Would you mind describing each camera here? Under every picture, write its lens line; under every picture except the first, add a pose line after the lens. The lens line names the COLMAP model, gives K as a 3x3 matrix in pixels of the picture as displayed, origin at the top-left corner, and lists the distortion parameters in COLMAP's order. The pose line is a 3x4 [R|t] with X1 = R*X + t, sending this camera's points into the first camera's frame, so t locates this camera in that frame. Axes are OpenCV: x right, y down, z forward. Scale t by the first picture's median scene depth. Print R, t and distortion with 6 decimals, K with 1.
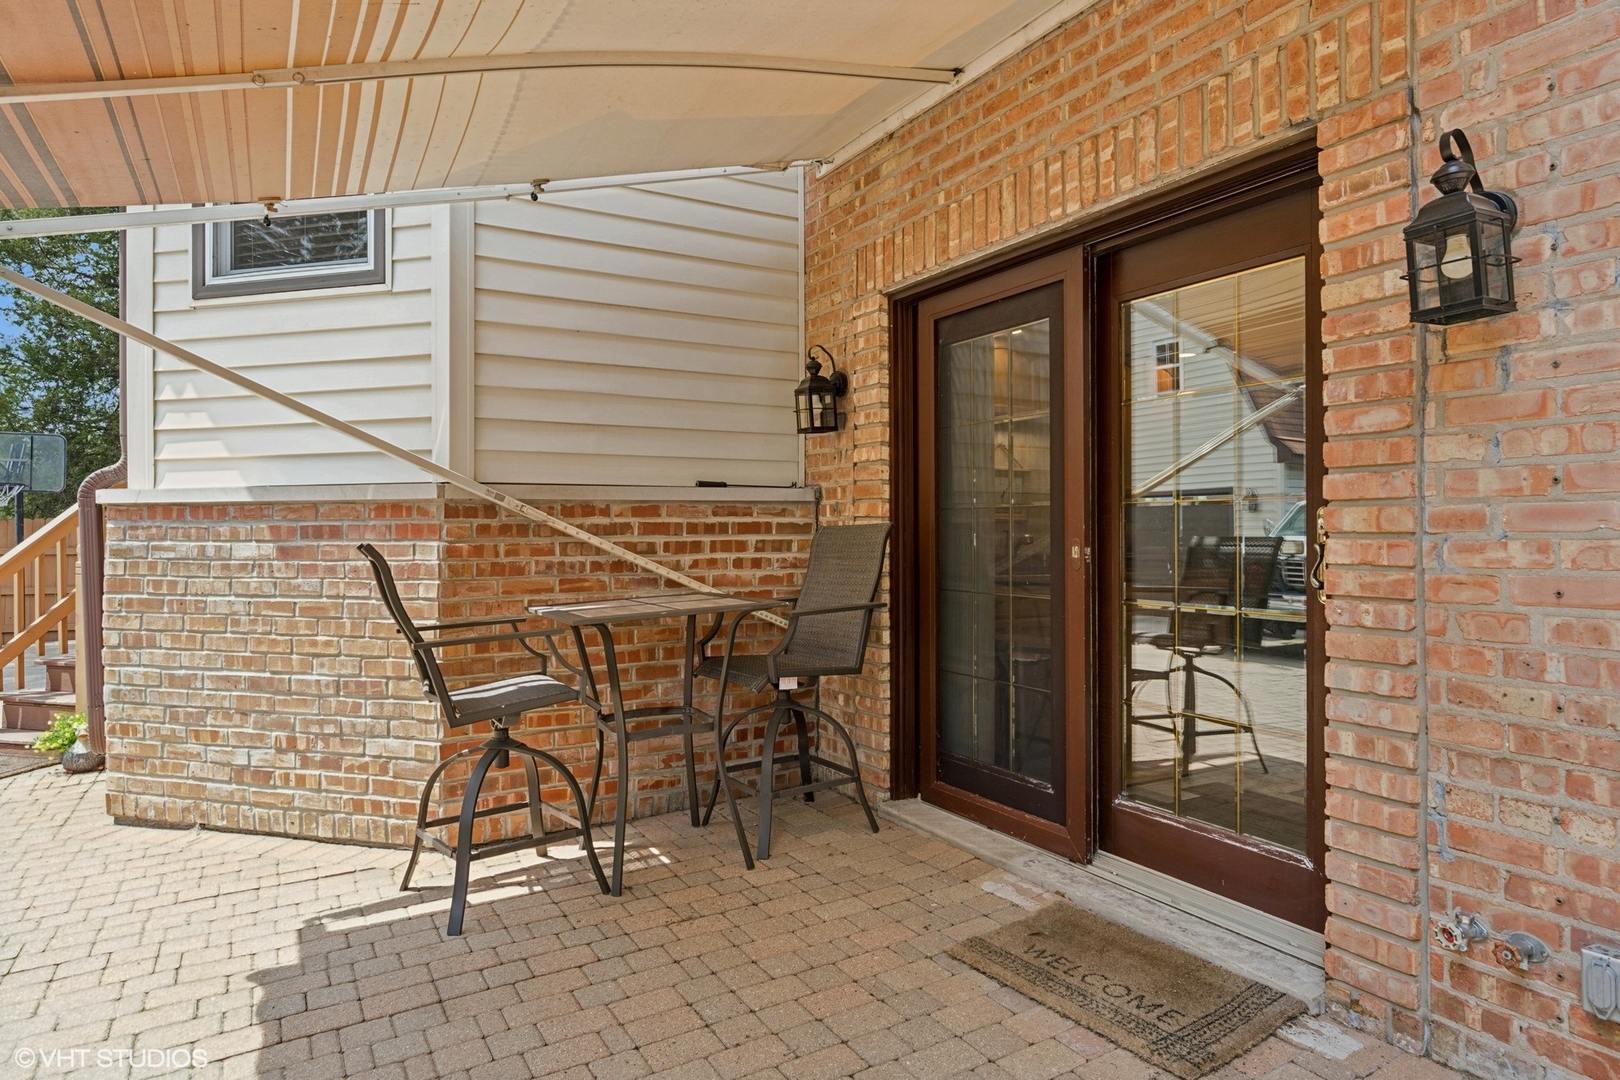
lens RADIAL K [[921.2, 0, 809.7], [0, 921.2, 531.4], [0, 0, 1]] dist [0.001172, 0.000229]
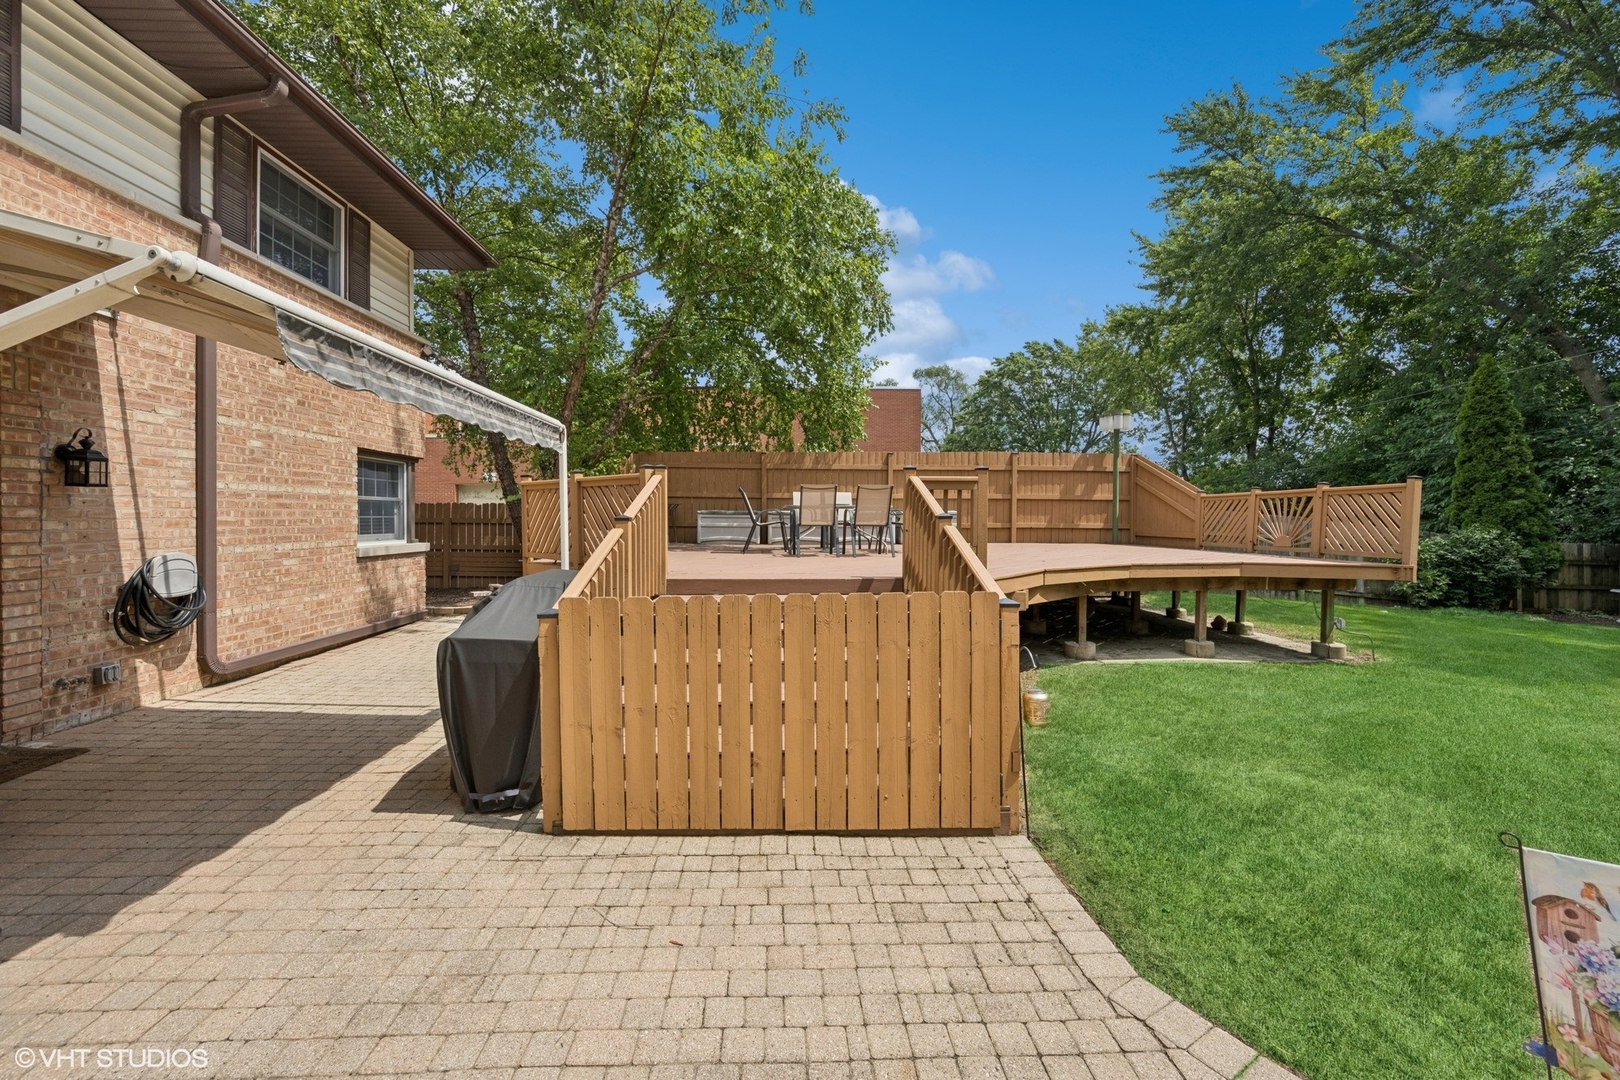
lens RADIAL K [[644.1, 0, 806.7], [0, 644.1, 522.3], [0, 0, 1]] dist [-0.001760, -0.001173]
pose [[-0.886355, -0.001109, 0.463005, -2.322380], [0.000583, 0.999994, 0.003511, -0.101701], [-0.463006, 0.003382, -0.886349, 1.637169]]
